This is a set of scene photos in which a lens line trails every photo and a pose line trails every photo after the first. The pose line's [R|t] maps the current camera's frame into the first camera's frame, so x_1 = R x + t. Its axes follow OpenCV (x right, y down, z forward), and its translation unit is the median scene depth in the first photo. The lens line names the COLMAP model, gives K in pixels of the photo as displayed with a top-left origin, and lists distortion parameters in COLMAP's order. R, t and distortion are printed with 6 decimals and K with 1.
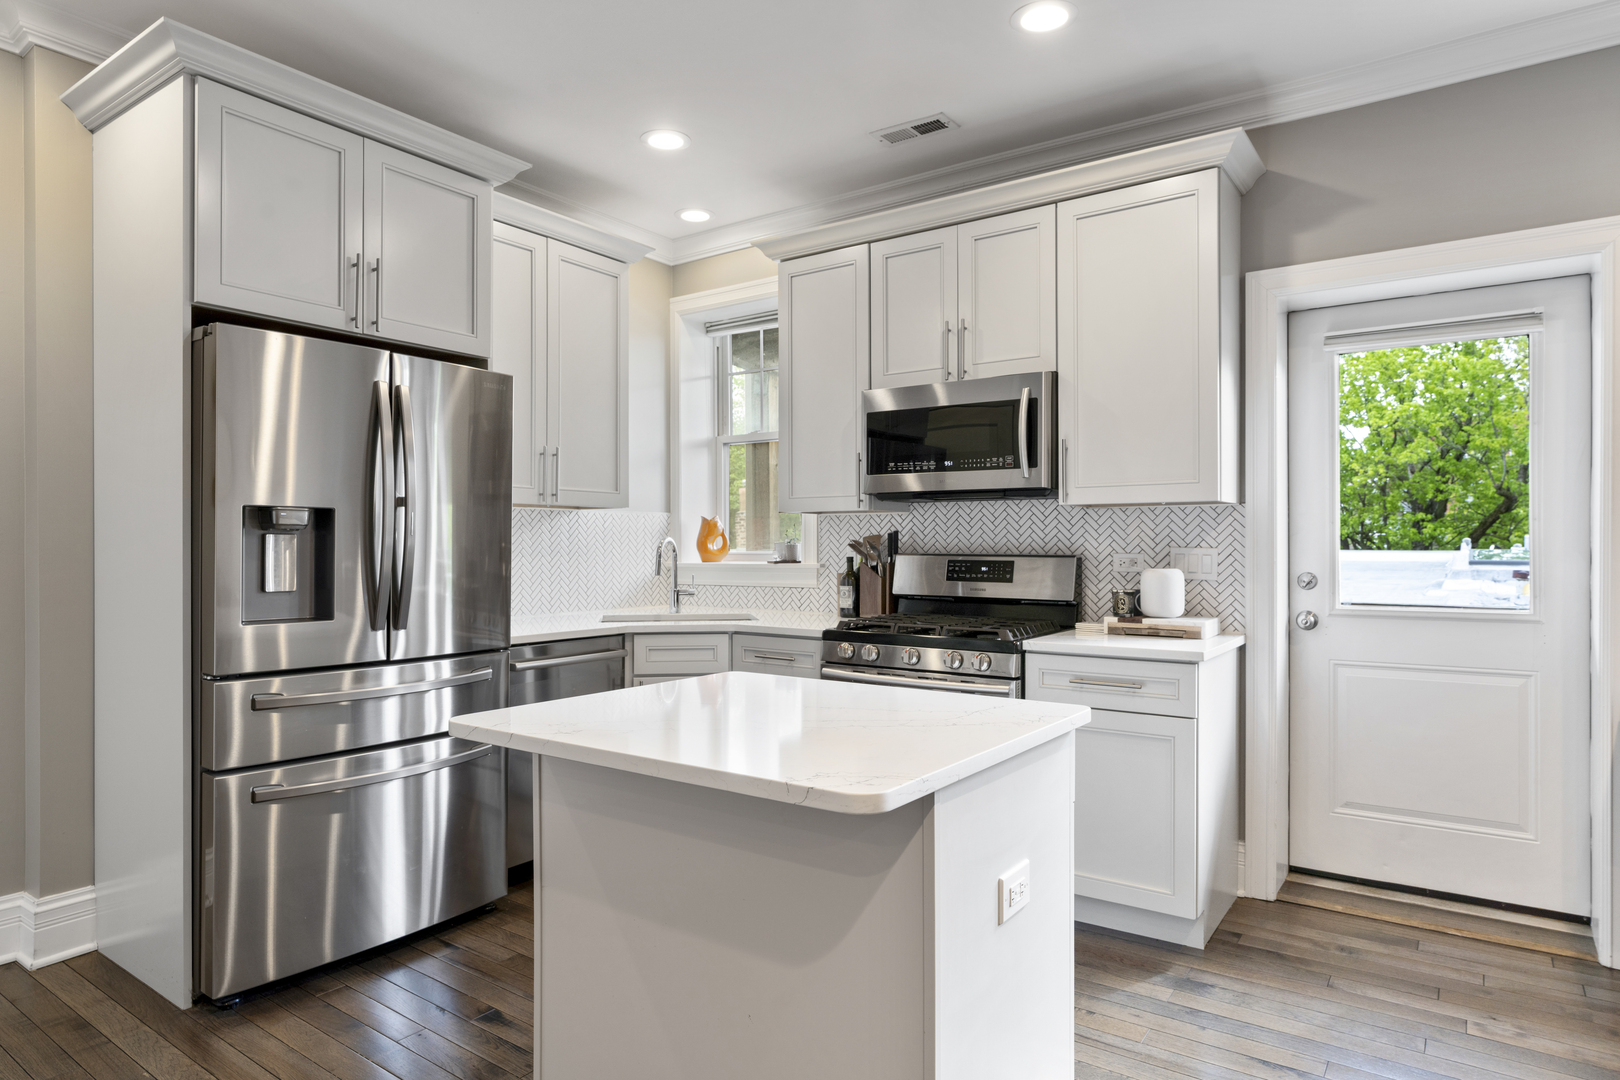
lens RADIAL K [[957.2, 0, 809.9], [0, 957.2, 548.6], [0, 0, 1]] dist [0.019771, -0.000188]
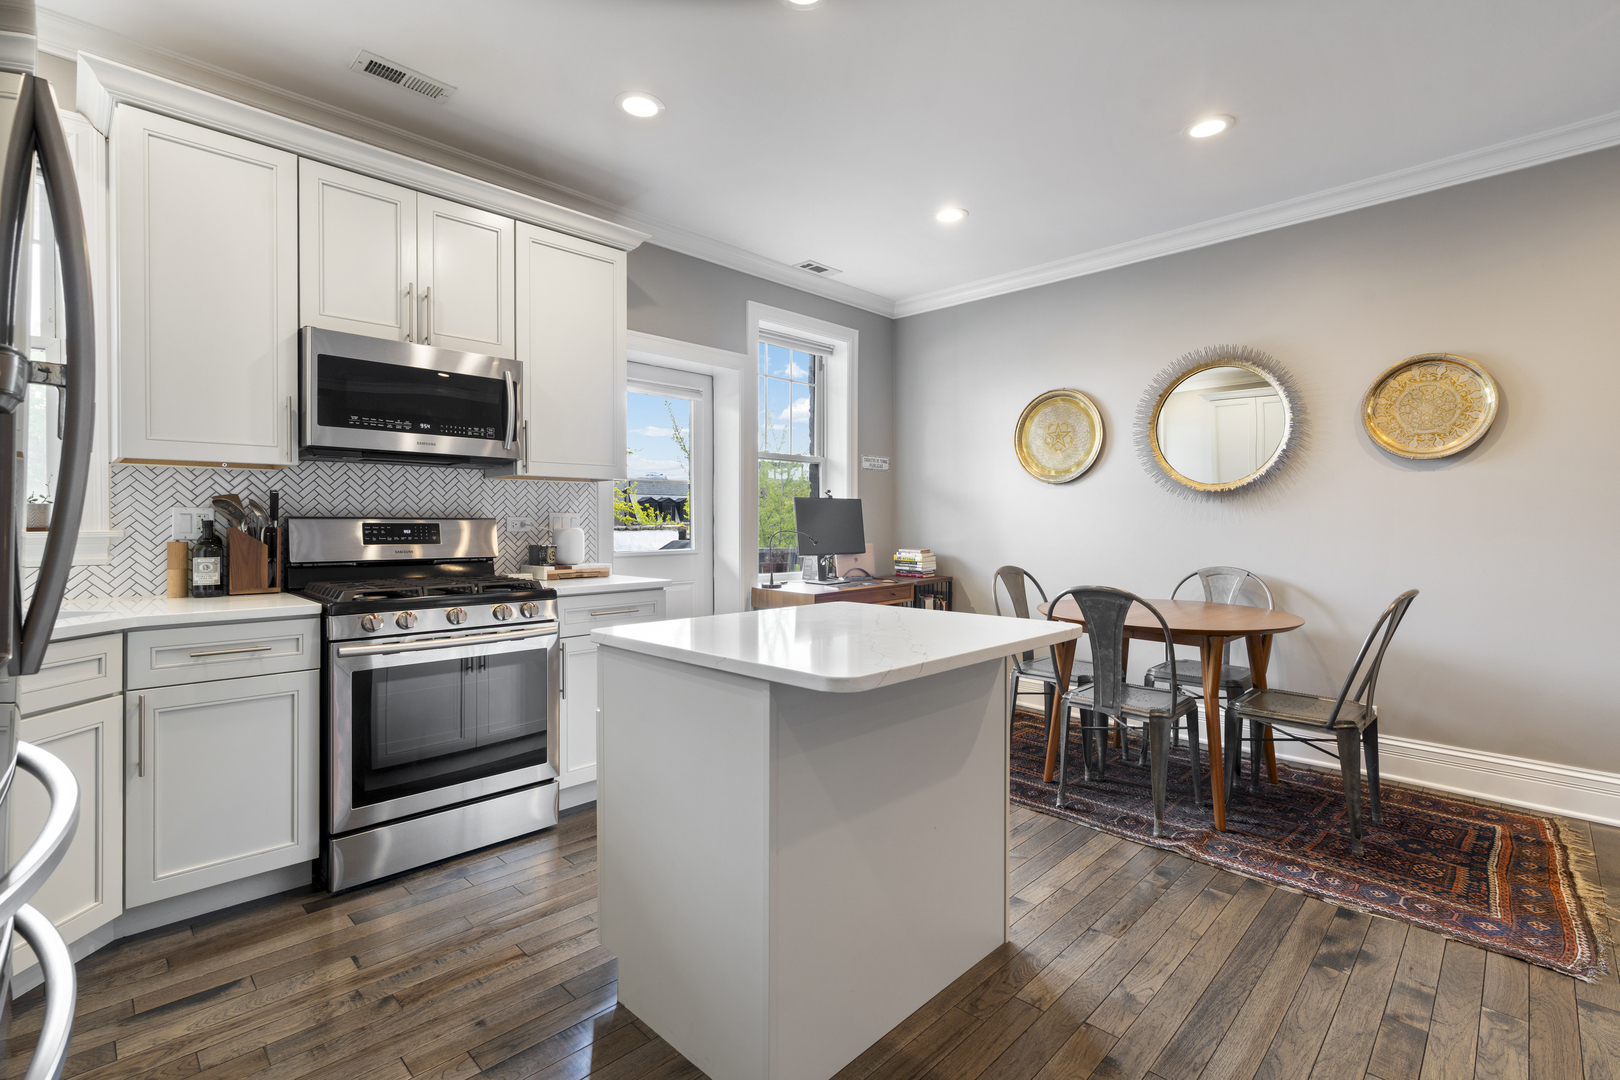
lens RADIAL K [[744.6, 0, 805.0], [0, 744.6, 523.6], [0, 0, 1]] dist [-0.001973, 0.000277]
pose [[0.168503, -0.000123, 0.985701, -0.575174], [0.005103, 0.999987, -0.000748, 0.016793], [-0.985688, 0.005156, 0.168501, 0.486091]]
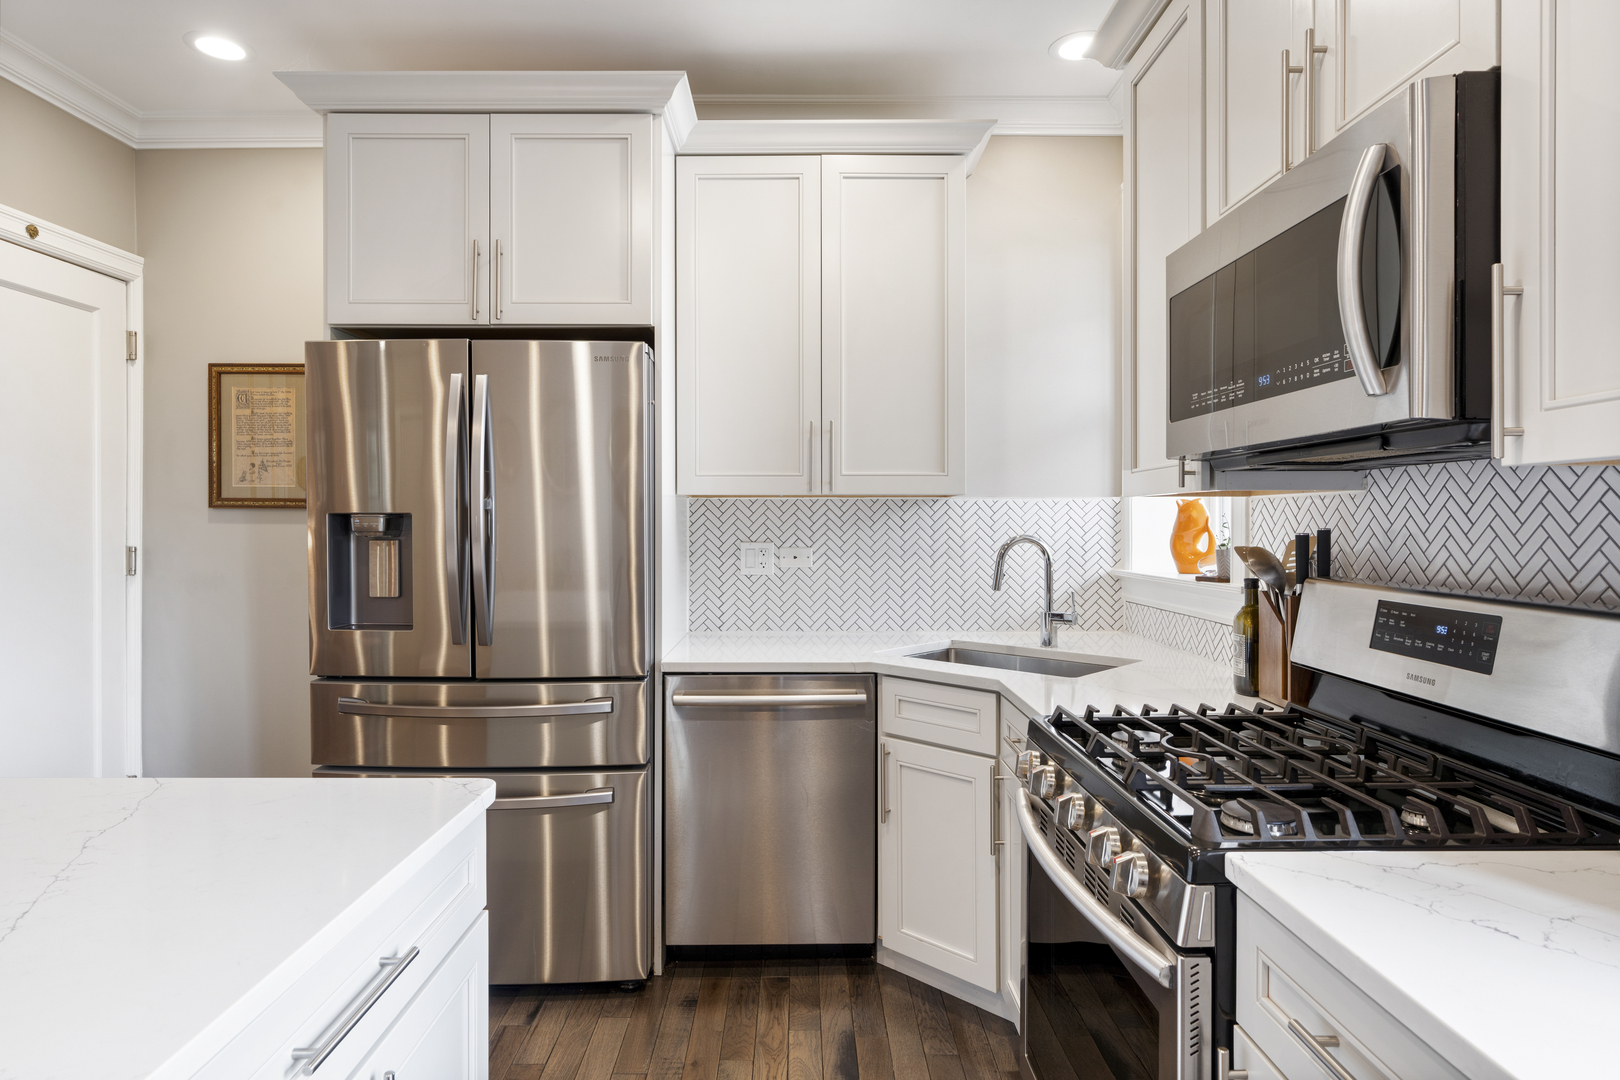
lens RADIAL K [[932.4, 0, 805.3], [0, 932.4, 528.0], [0, 0, 1]] dist [0.002811, 0.001112]
pose [[0.577753, 0.005039, -0.816196, 0.377788], [-0.001710, 0.999986, 0.004963, -0.025009], [0.816210, -0.001472, 0.577754, 0.604243]]
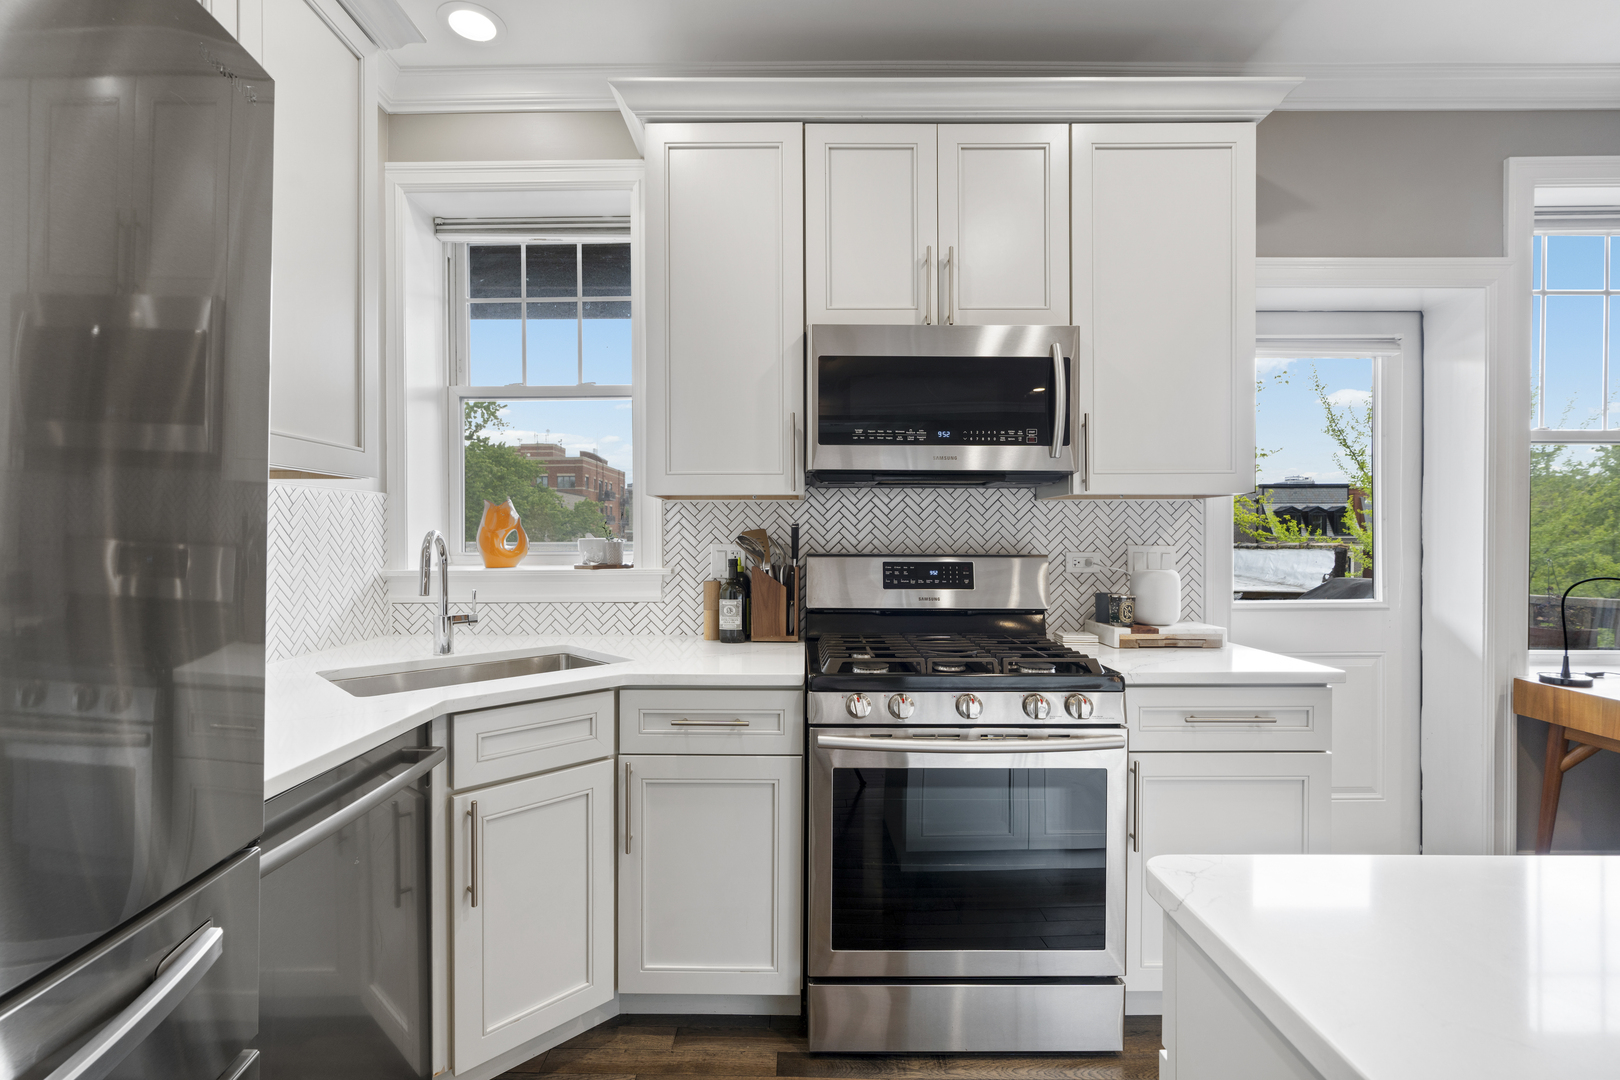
lens RADIAL K [[738.7, 0, 801.1], [0, 738.7, 541.4], [0, 0, 1]] dist [-0.003264, 0.000488]
pose [[0.819330, -0.003443, 0.573312, -0.284420], [0.002234, 0.999994, 0.002813, -0.007492], [-0.573318, -0.001024, 0.819332, 0.606697]]
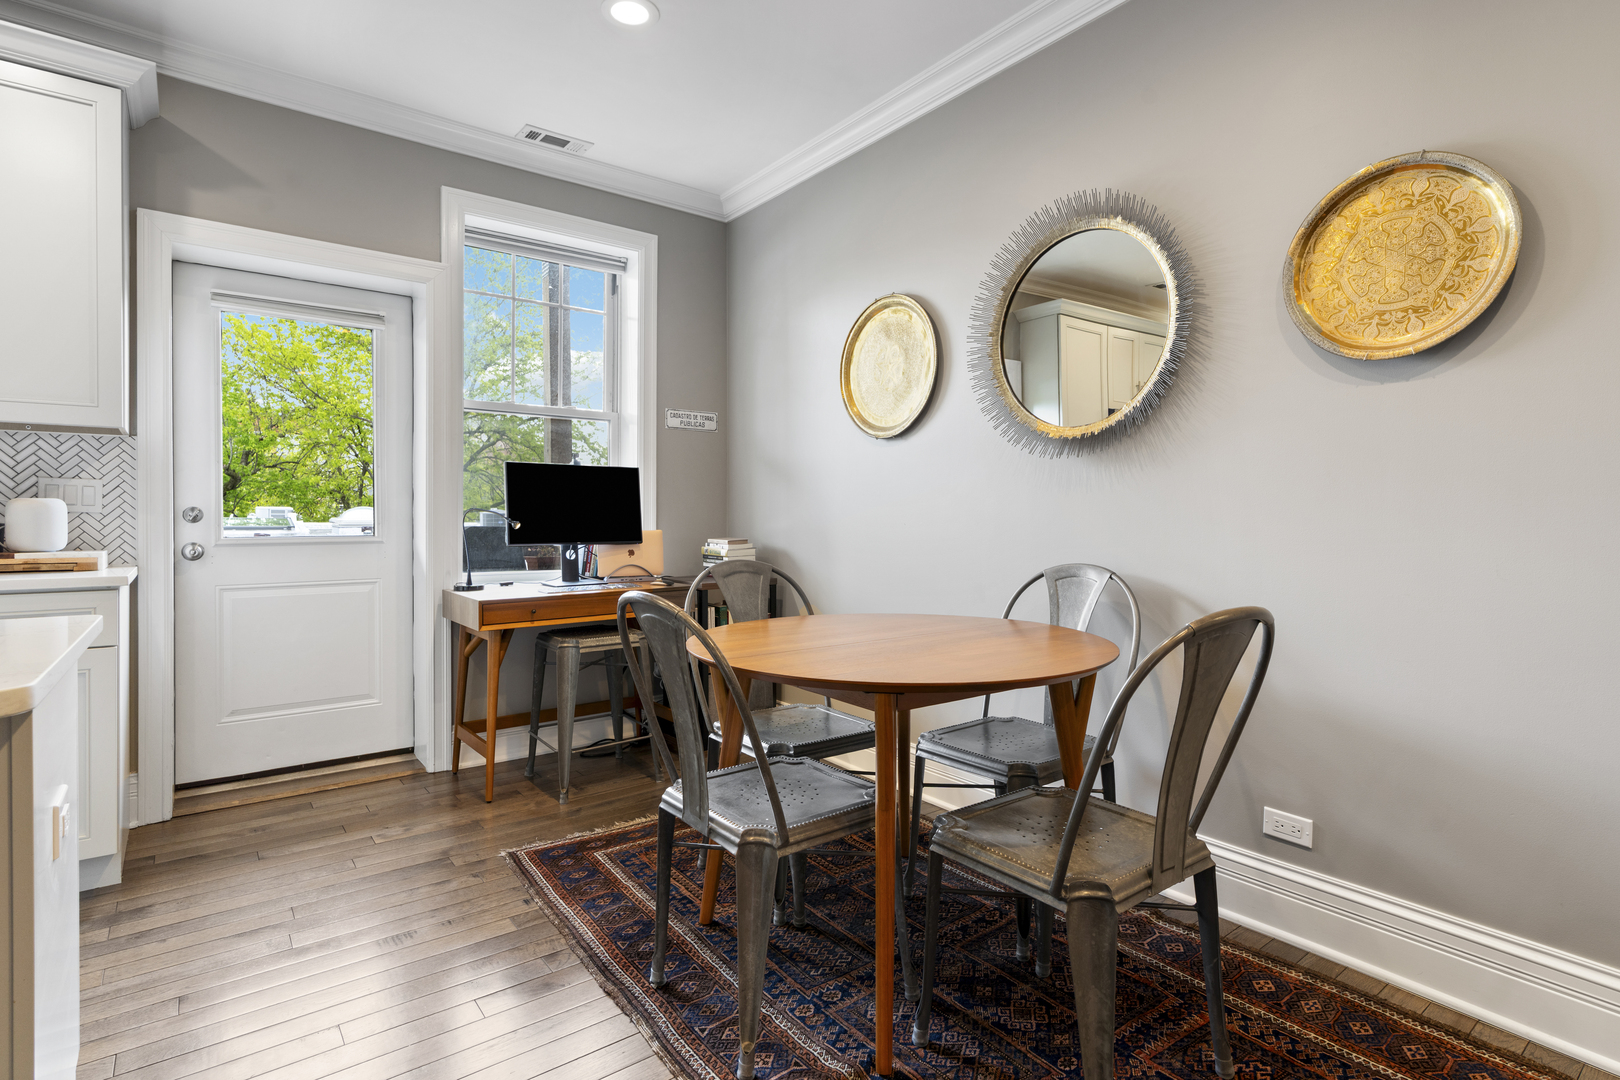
lens RADIAL K [[810.5, 0, 810.4], [0, 810.5, 519.3], [0, 0, 1]] dist [-0.002971, 0.000159]
pose [[0.299153, 0.003406, 0.954199, -0.137896], [0.005178, 0.999973, -0.005193, 0.046797], [-0.954191, 0.006494, 0.299128, 0.072602]]
